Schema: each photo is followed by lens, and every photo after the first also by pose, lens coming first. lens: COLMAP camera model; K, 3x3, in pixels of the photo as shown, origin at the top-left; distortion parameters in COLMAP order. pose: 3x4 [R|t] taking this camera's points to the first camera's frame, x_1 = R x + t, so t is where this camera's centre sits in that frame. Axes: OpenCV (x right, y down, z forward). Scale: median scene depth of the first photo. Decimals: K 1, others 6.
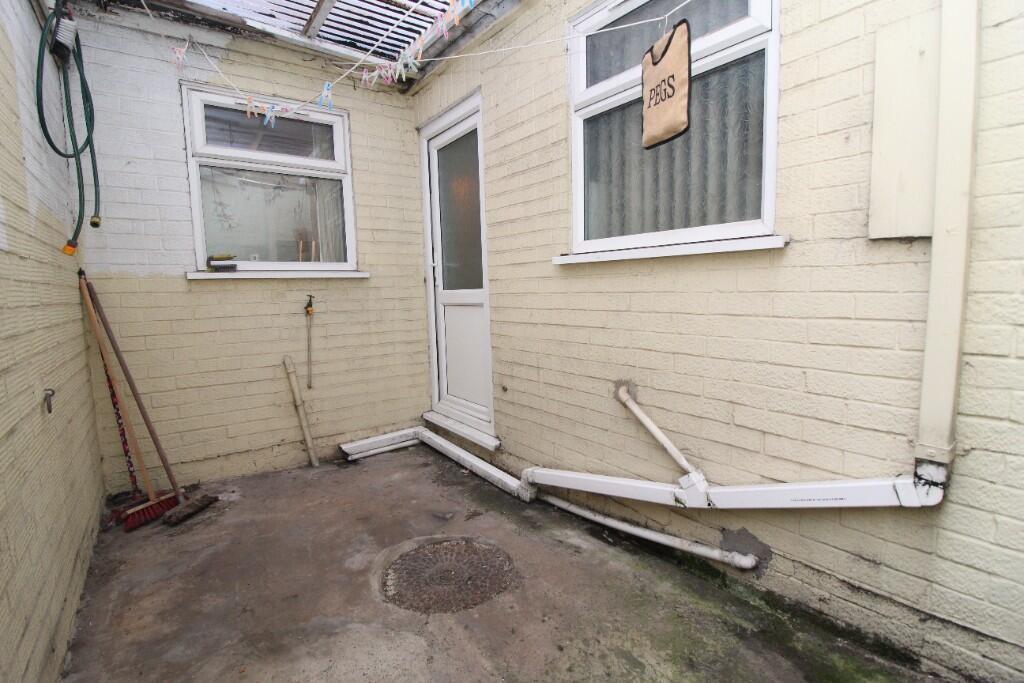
lens RADIAL K [[470.9, 0, 512.0], [0, 470.9, 341.5], [0, 0, 1]] dist [-0.012117, -0.000564]
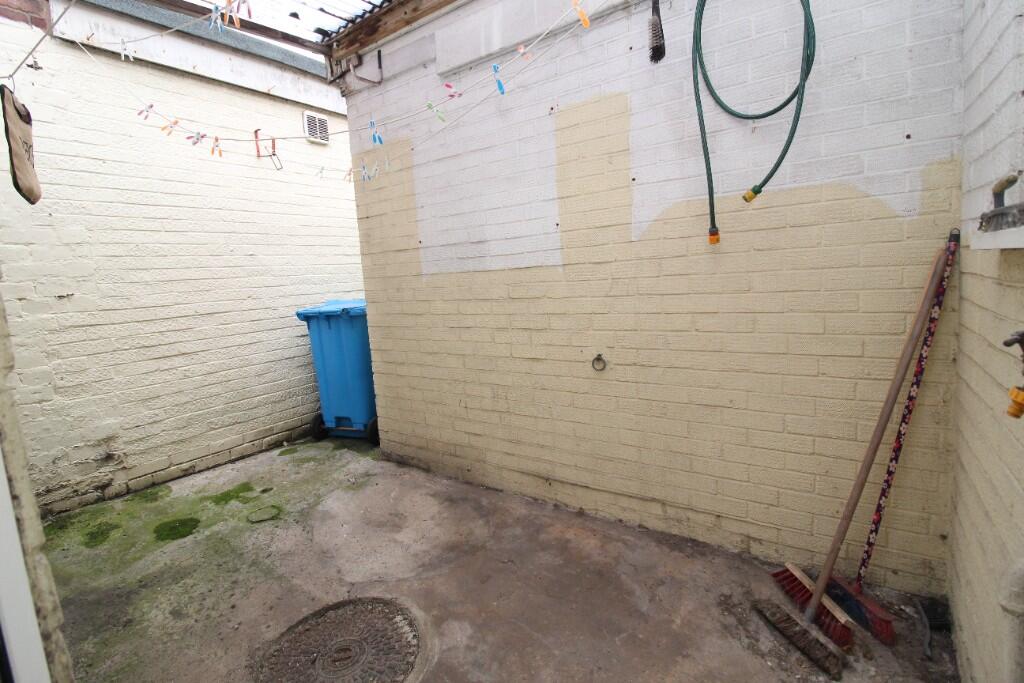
lens RADIAL K [[470.9, 0, 512.0], [0, 470.9, 341.5], [0, 0, 1]] dist [-0.012117, -0.000564]
pose [[-0.939124, 0.133763, -0.316470, -0.259113], [0.050035, 0.964527, 0.259199, -0.283687], [0.339915, 0.227586, -0.912503, 1.933909]]
